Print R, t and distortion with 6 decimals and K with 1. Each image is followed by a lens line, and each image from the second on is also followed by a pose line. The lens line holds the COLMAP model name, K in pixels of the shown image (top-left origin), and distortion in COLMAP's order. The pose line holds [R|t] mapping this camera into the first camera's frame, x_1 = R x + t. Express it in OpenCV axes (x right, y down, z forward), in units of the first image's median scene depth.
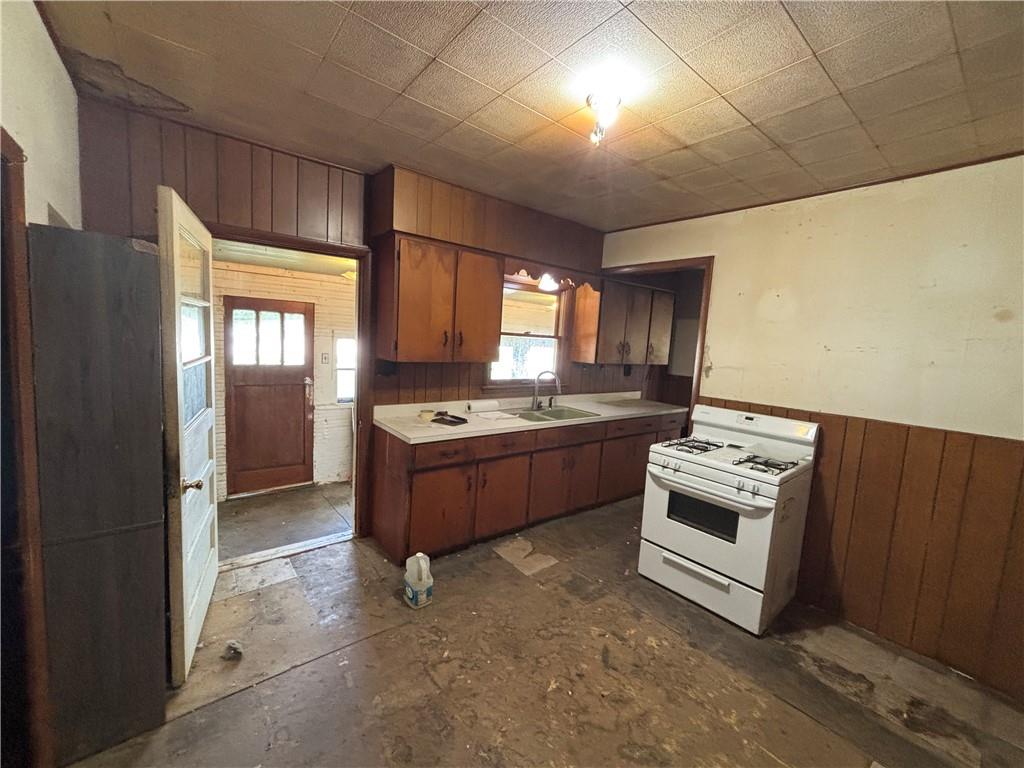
lens RADIAL K [[413.7, 0, 510.5], [0, 413.7, 382.7], [0, 0, 1]] dist [0.007047, -0.001182]
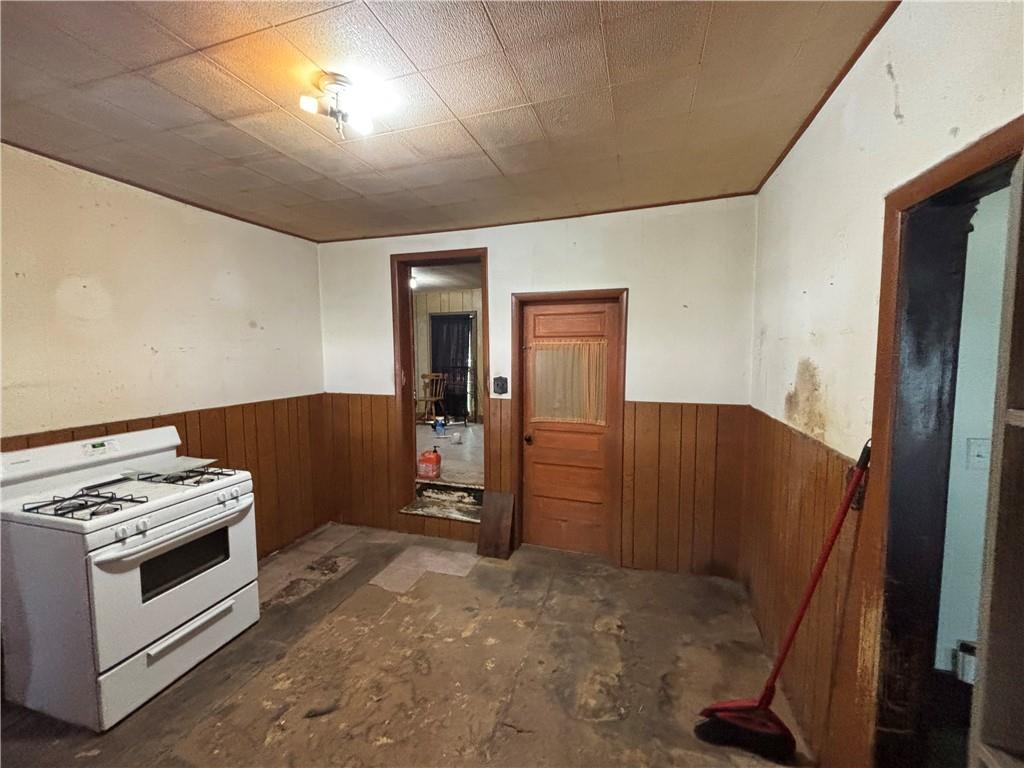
lens RADIAL K [[413.7, 0, 512.0], [0, 413.7, 382.7], [0, 0, 1]] dist [0.007047, -0.001182]
pose [[-0.562100, -0.117562, 0.818671, -0.538764], [0.055682, 0.982221, 0.179280, -0.140347], [-0.825193, 0.146359, -0.545560, 0.877263]]
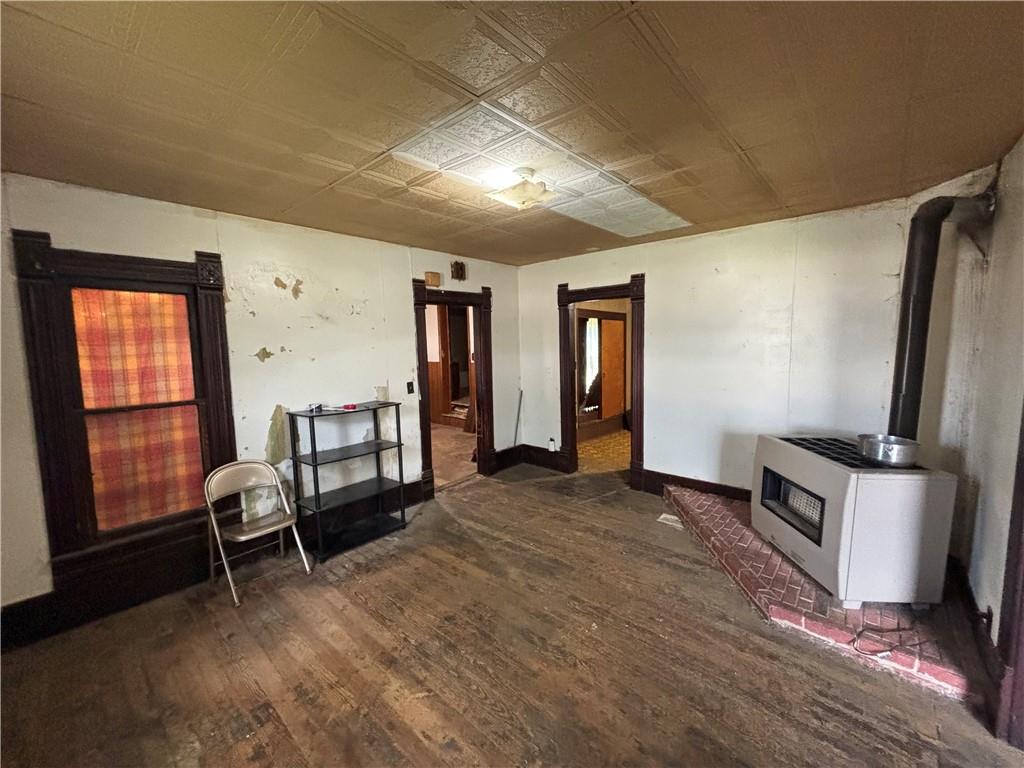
lens RADIAL K [[413.7, 0, 510.7], [0, 413.7, 383.2], [0, 0, 1]] dist [0.007047, -0.001182]
pose [[-0.179195, -0.156718, 0.971251, -2.392927], [0.104960, 0.978551, 0.177261, -0.210963], [-0.978199, 0.133706, -0.158902, 0.417752]]
